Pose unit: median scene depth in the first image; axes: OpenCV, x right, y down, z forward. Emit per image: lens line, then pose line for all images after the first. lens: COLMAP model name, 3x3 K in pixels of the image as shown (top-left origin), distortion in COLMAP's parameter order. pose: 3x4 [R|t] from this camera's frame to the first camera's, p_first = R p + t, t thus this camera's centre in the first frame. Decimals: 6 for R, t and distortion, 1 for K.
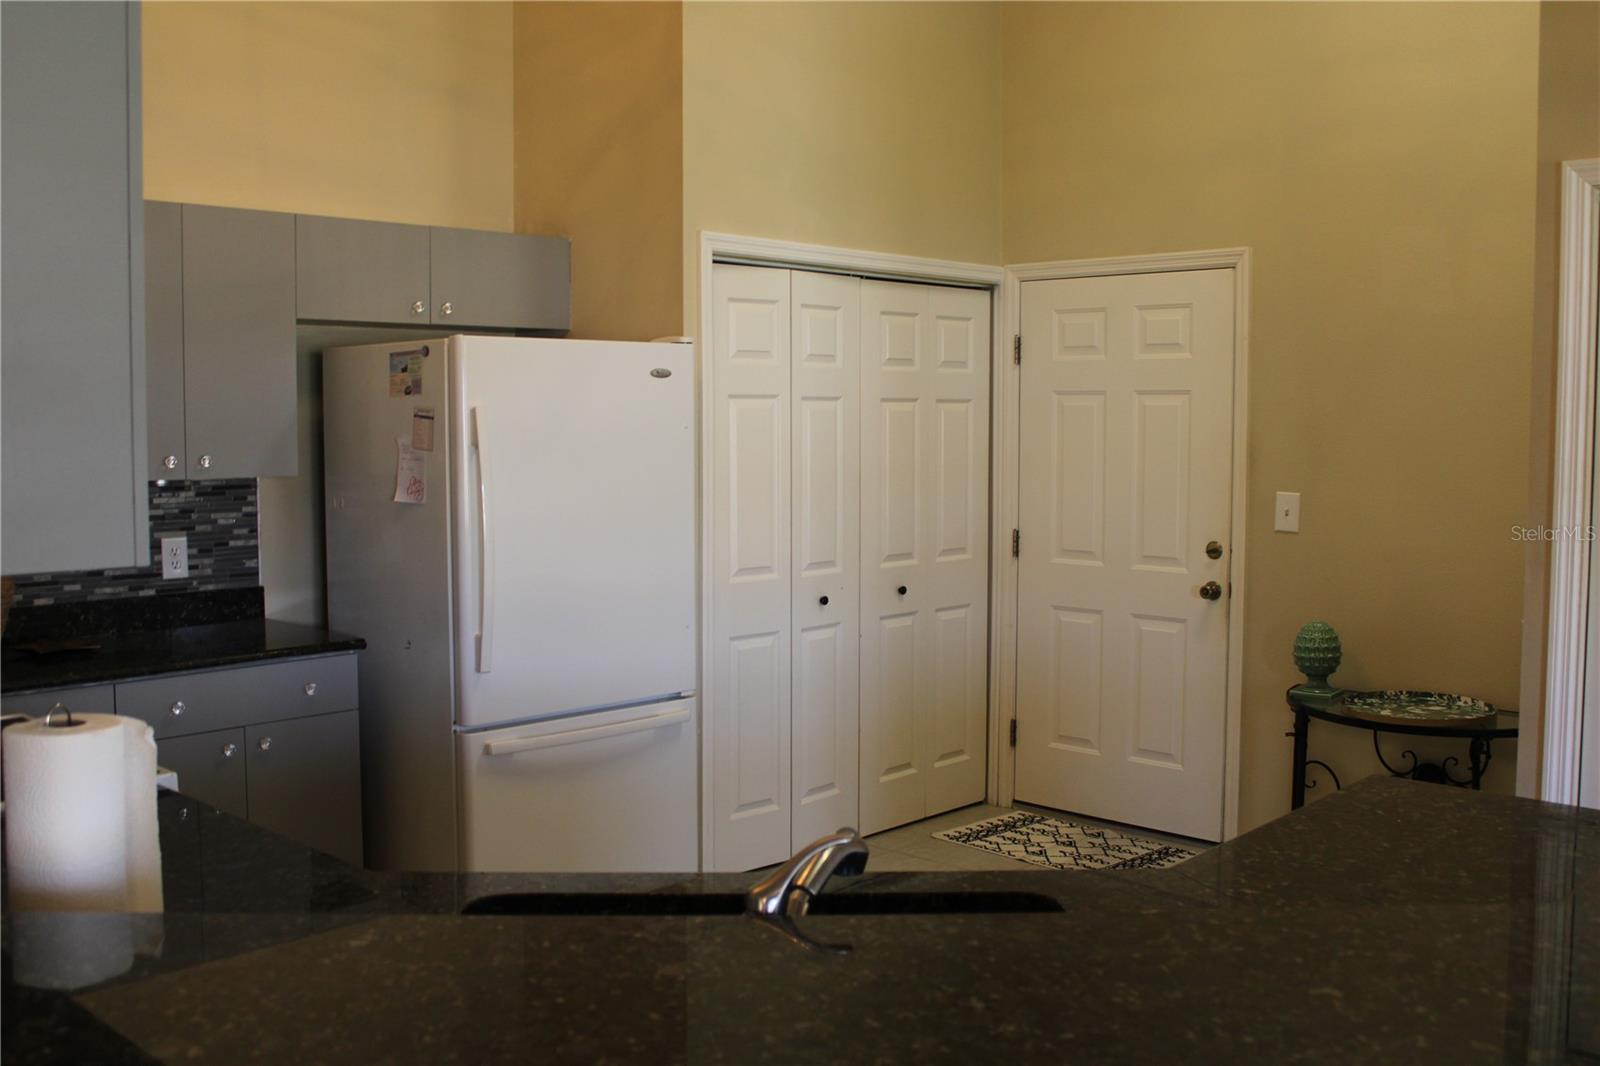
lens RADIAL K [[1526.7, 0, 800.0], [0, 1526.7, 533.0], [0, 0, 1]] dist [-0.128157, 0.001207]
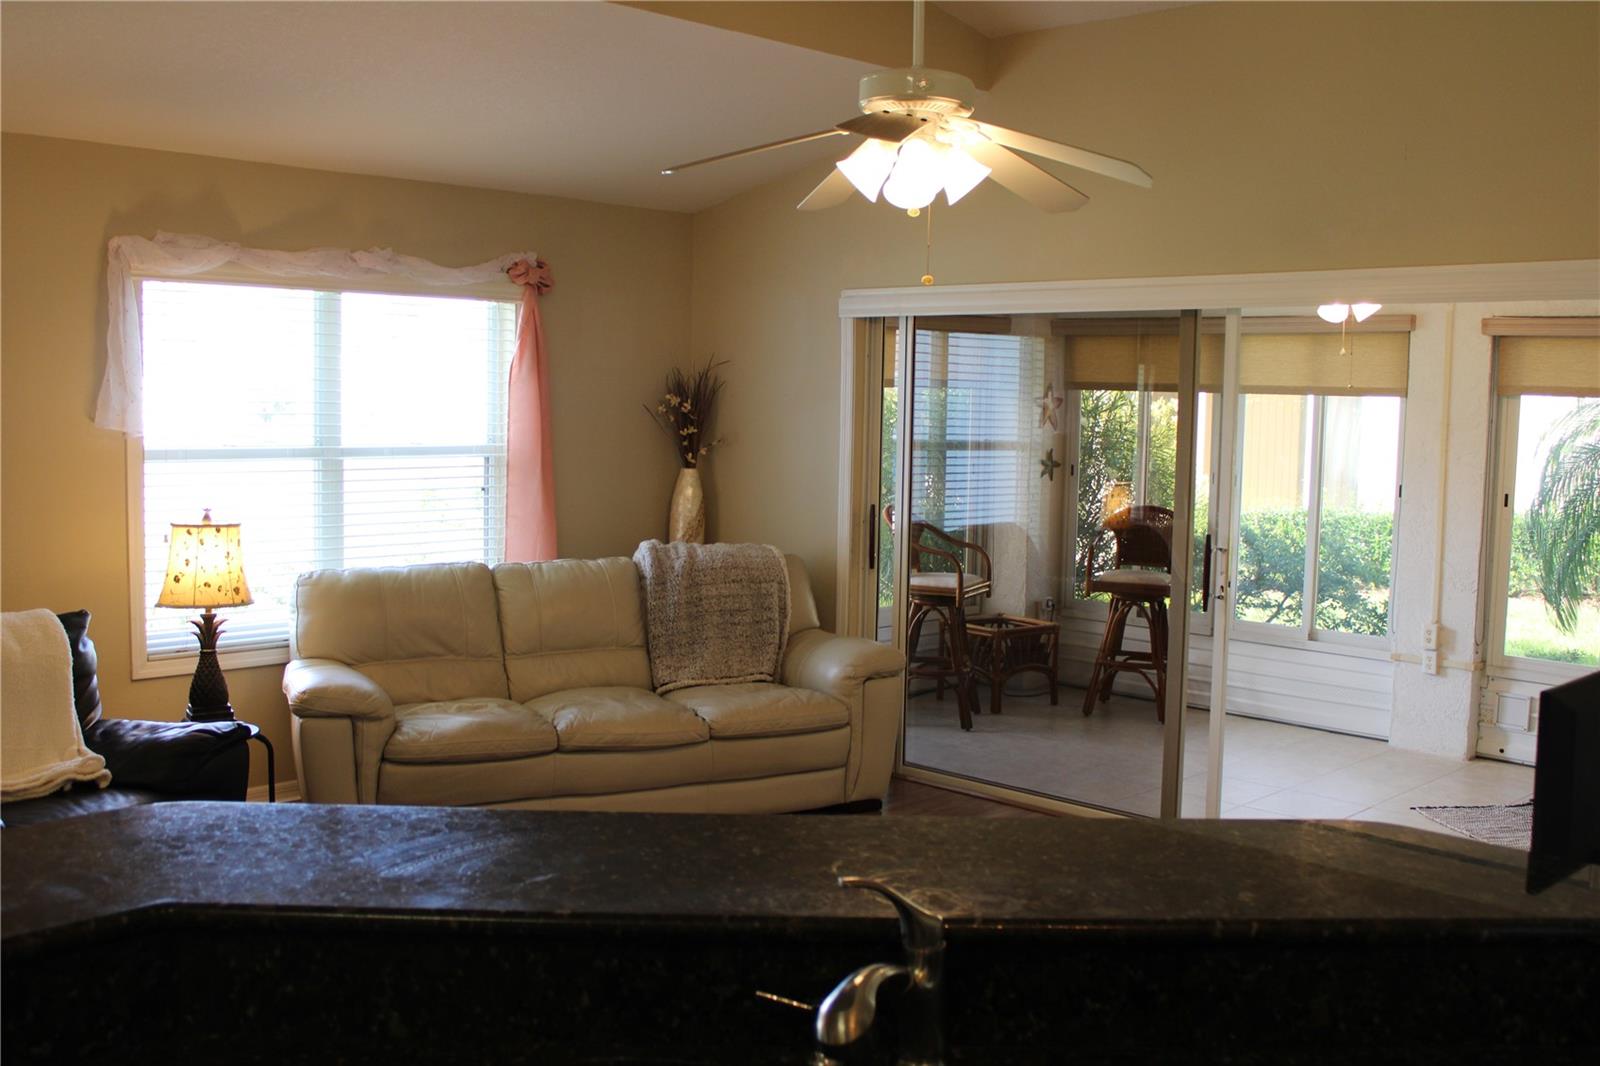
lens RADIAL K [[1526.7, 0, 800.0], [0, 1526.7, 533.0], [0, 0, 1]] dist [-0.128157, 0.001207]
pose [[-0.999791, -0.019970, 0.004371, 0.067611], [-0.018965, 0.985870, 0.166437, -0.210982], [-0.007633, 0.166319, -0.986042, 2.150657]]
